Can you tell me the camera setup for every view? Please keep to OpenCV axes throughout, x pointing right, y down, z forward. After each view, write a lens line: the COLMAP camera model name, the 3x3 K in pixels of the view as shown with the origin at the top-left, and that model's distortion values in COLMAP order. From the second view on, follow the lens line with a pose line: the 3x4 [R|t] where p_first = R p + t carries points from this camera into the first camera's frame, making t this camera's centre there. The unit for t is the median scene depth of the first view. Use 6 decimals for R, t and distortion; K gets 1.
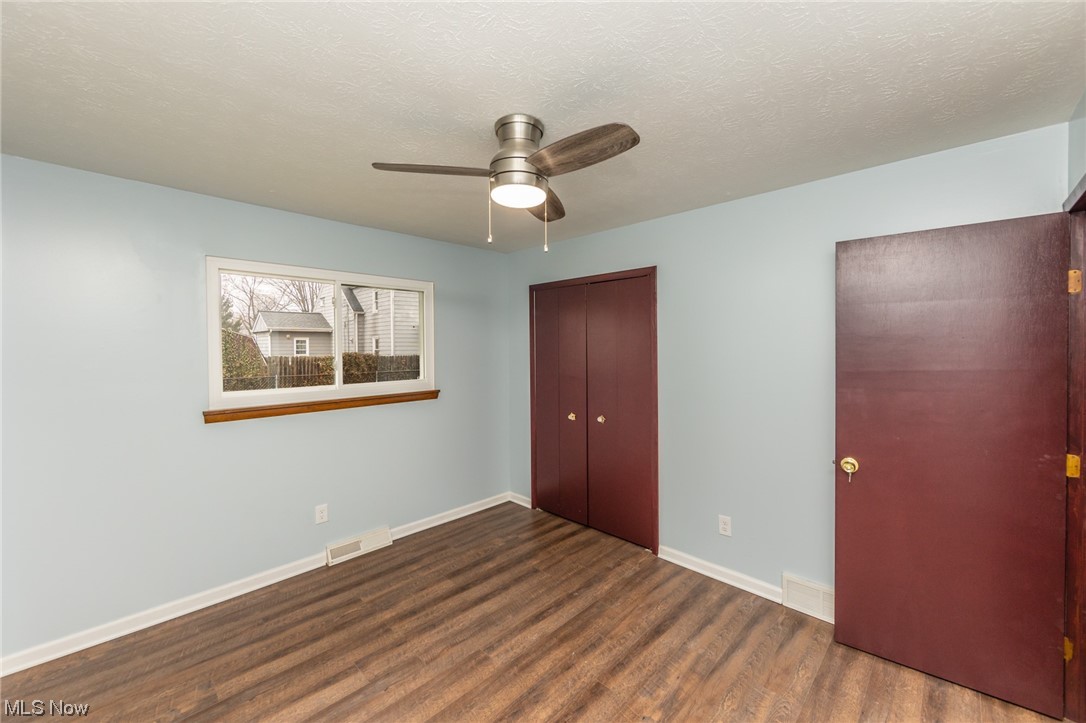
lens RADIAL K [[424.2, 0, 543.8], [0, 424.2, 341.7], [0, 0, 1]] dist [-0.002700, -0.000369]
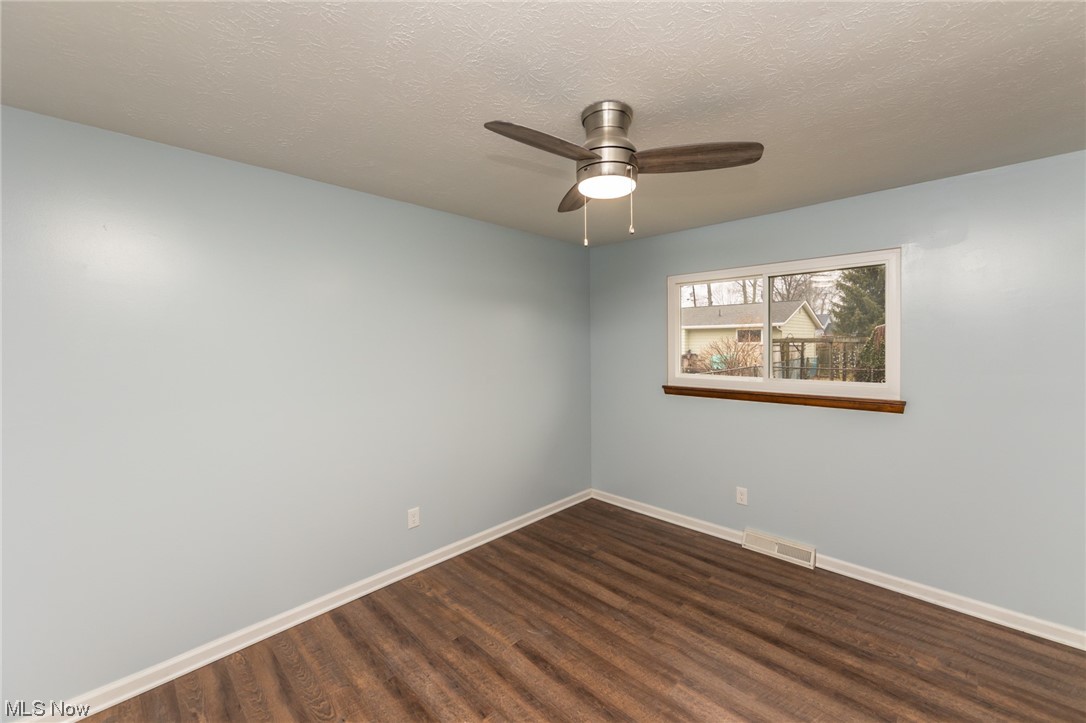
lens RADIAL K [[424.2, 0, 552.6], [0, 424.2, 343.2], [0, 0, 1]] dist [-0.002700, -0.000369]
pose [[0.012401, 0.009747, -0.999876, 0.664706], [0.020437, 0.999741, 0.009999, -0.000906], [0.999714, -0.020558, 0.012199, 0.637824]]
